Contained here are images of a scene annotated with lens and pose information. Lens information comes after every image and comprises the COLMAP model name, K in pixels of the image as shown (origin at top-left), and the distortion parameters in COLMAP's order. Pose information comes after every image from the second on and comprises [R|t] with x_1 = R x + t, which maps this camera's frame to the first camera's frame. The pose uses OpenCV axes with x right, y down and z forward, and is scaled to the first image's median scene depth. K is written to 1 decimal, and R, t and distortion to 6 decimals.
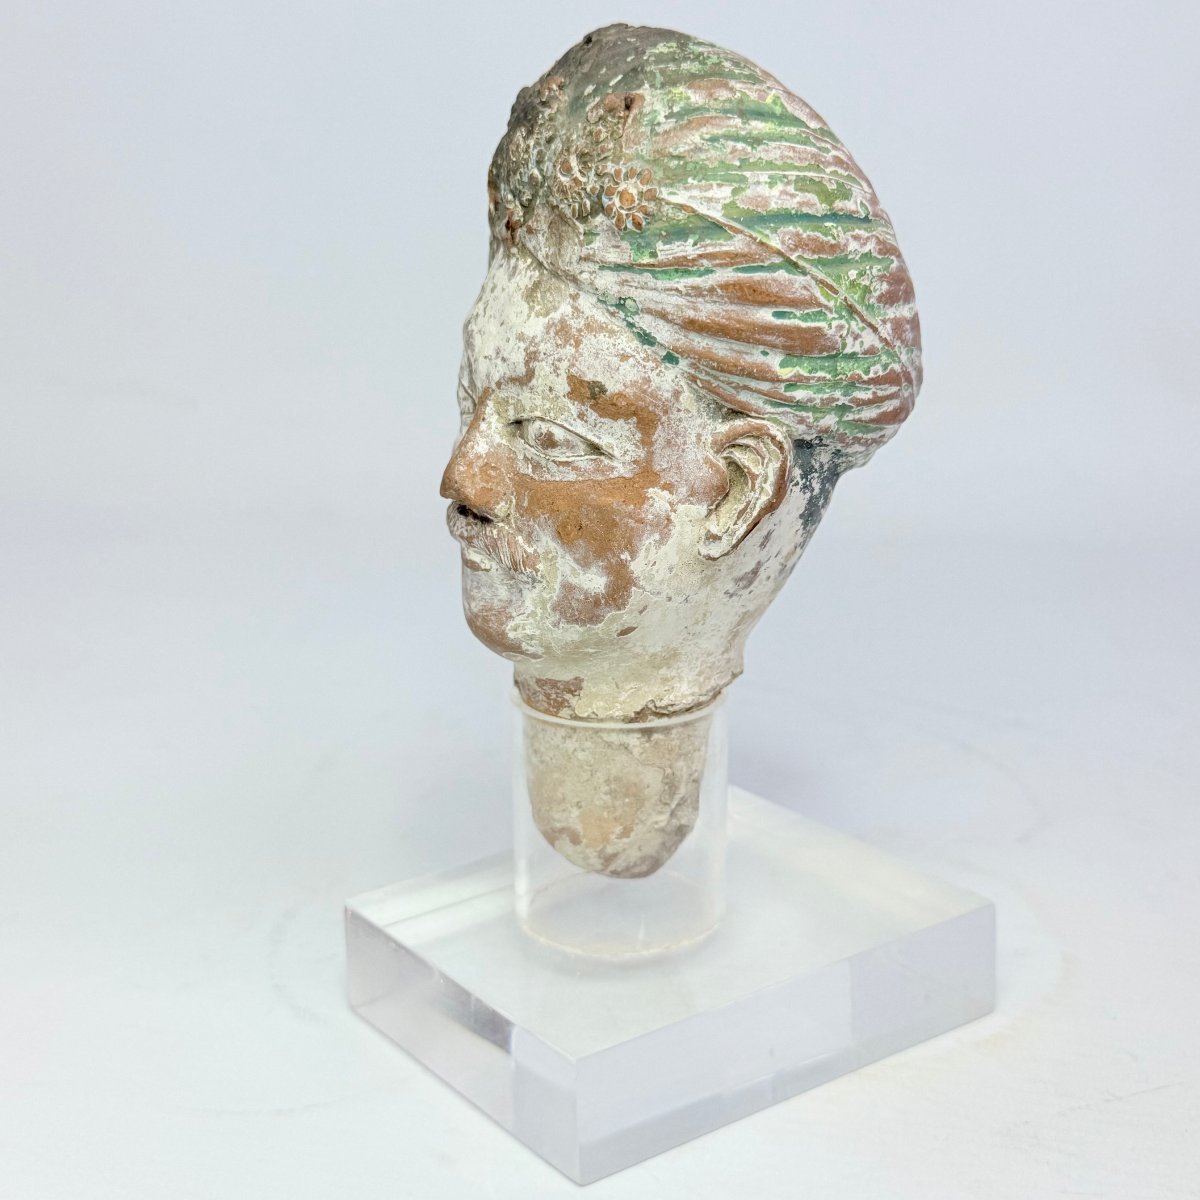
lens RADIAL K [[1923.5, 0, 600.0], [0, 1923.5, 600.0], [0, 0, 1]] dist [0.138410, -0.038929]
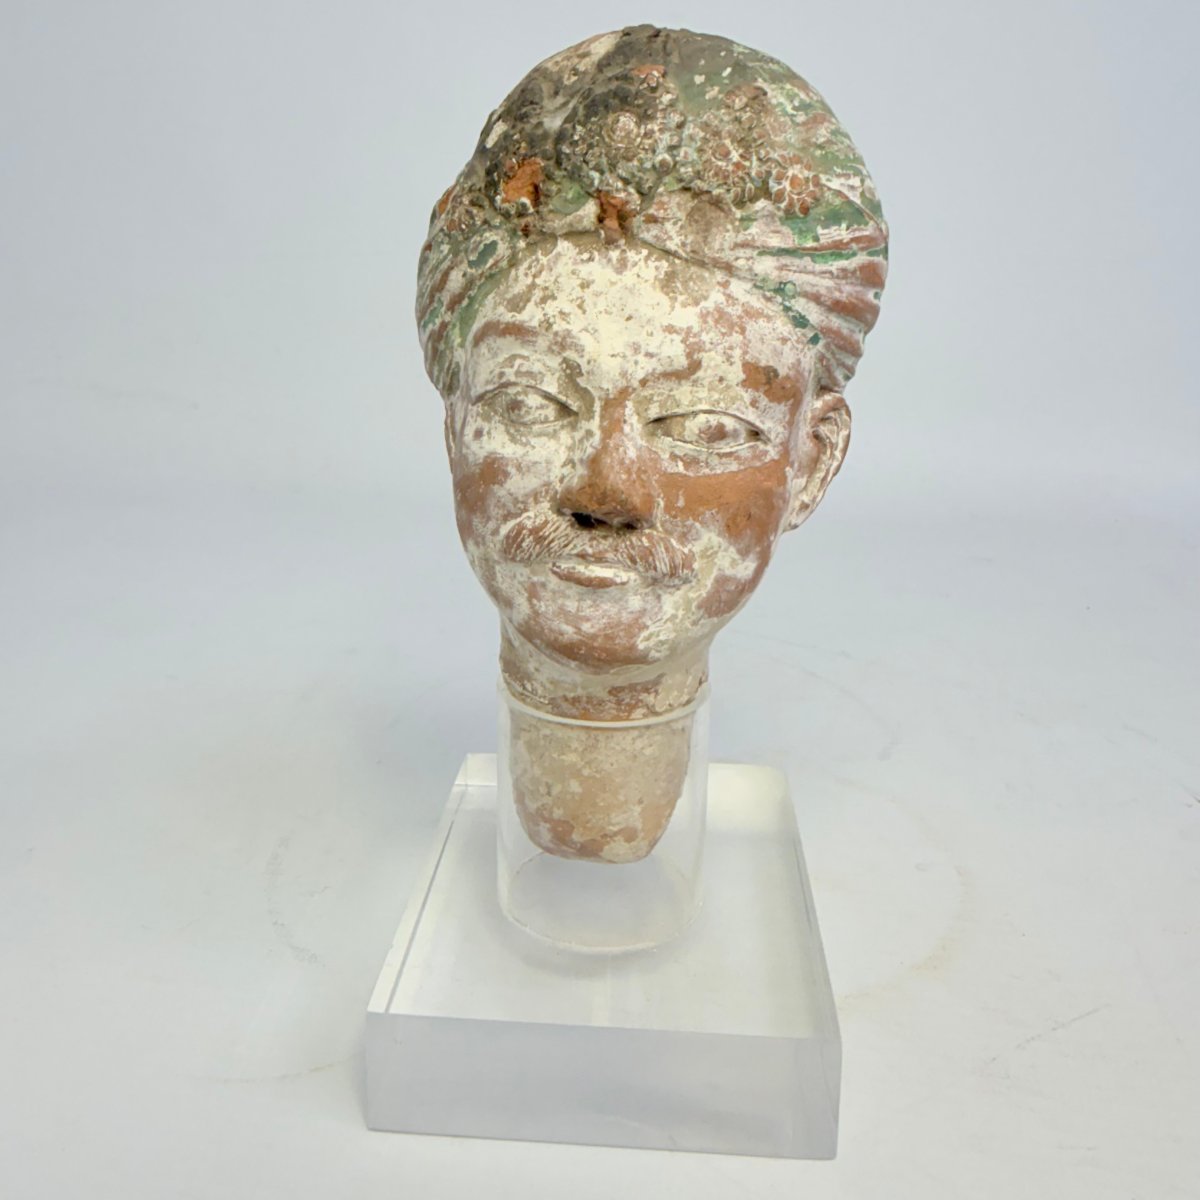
lens RADIAL K [[1156.0, 0, 598.4], [0, 1156.0, 487.5], [0, 0, 1]] dist [-0.002436, -0.000905]
pose [[0.635084, -0.139691, 0.759707, -0.517237], [0.180287, 0.983154, 0.030064, -0.085528], [-0.751109, 0.117872, 0.649570, 0.683973]]
